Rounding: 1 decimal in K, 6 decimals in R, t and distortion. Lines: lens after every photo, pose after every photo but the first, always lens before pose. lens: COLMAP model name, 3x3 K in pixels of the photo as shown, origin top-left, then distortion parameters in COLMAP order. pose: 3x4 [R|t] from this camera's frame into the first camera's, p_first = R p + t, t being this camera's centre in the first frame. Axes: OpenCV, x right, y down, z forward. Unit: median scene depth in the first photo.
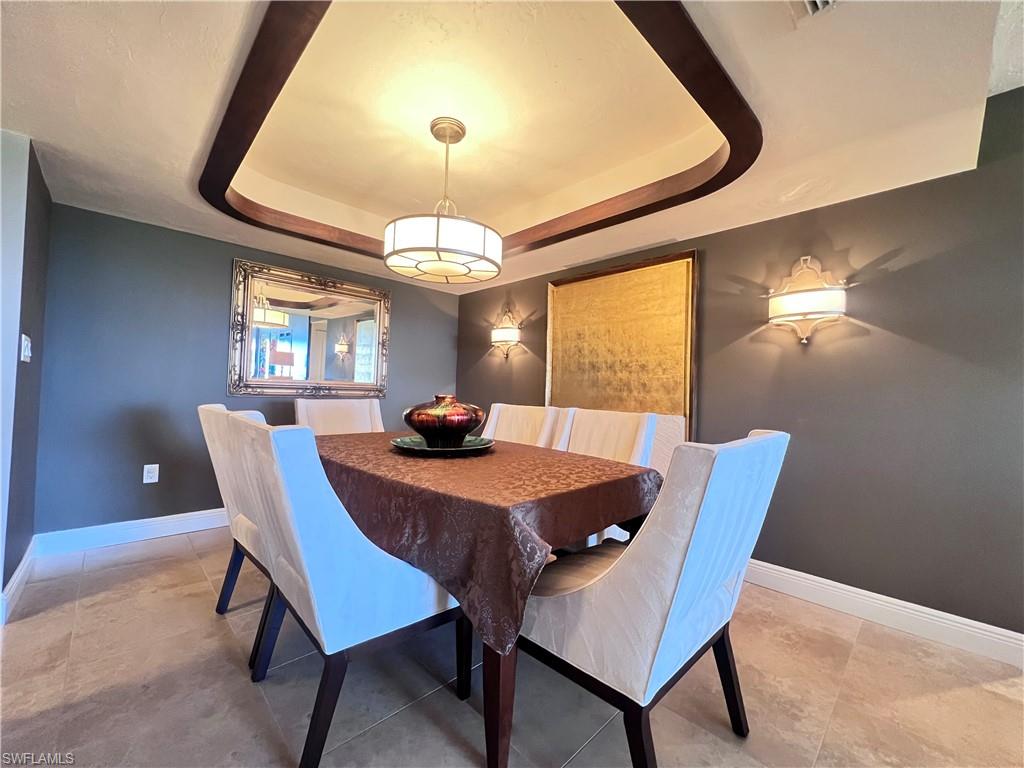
lens RADIAL K [[409.3, 0, 512.0], [0, 409.3, 384.0], [0, 0, 1]] dist [-0.001411, -0.000229]
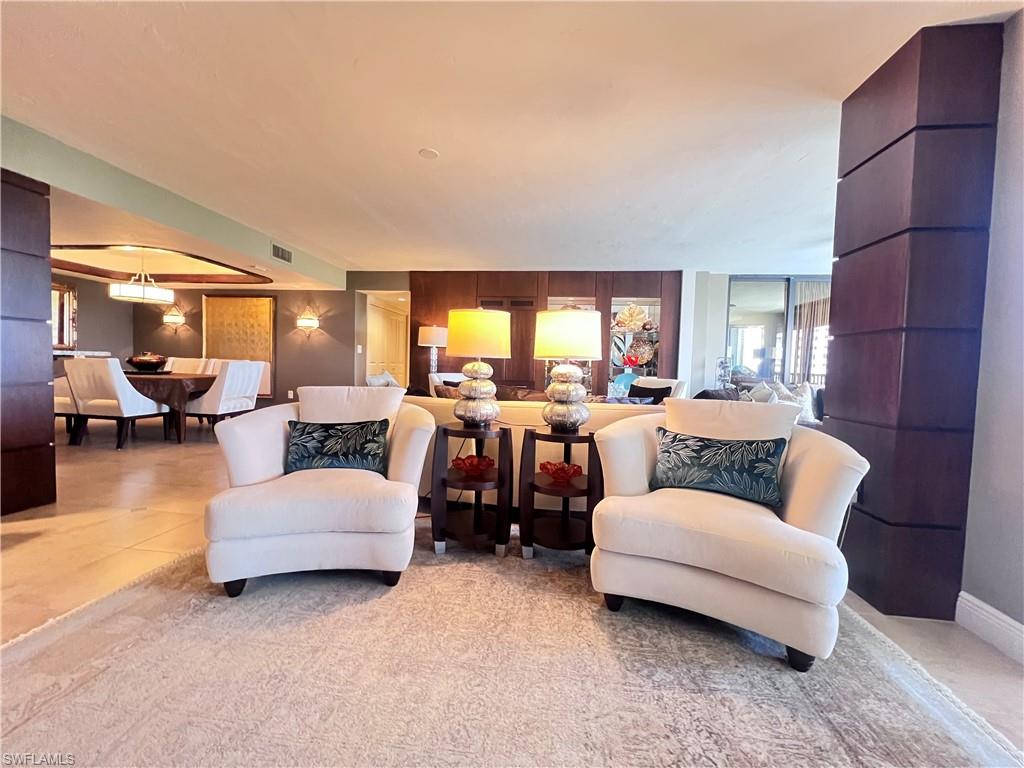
lens RADIAL K [[409.3, 0, 512.0], [0, 409.3, 384.0], [0, 0, 1]] dist [-0.001411, -0.000229]
pose [[0.776723, -0.034687, 0.628887, -0.004422], [-0.022846, 0.996274, 0.083168, -0.028429], [-0.629428, -0.078966, 0.773036, -1.739652]]
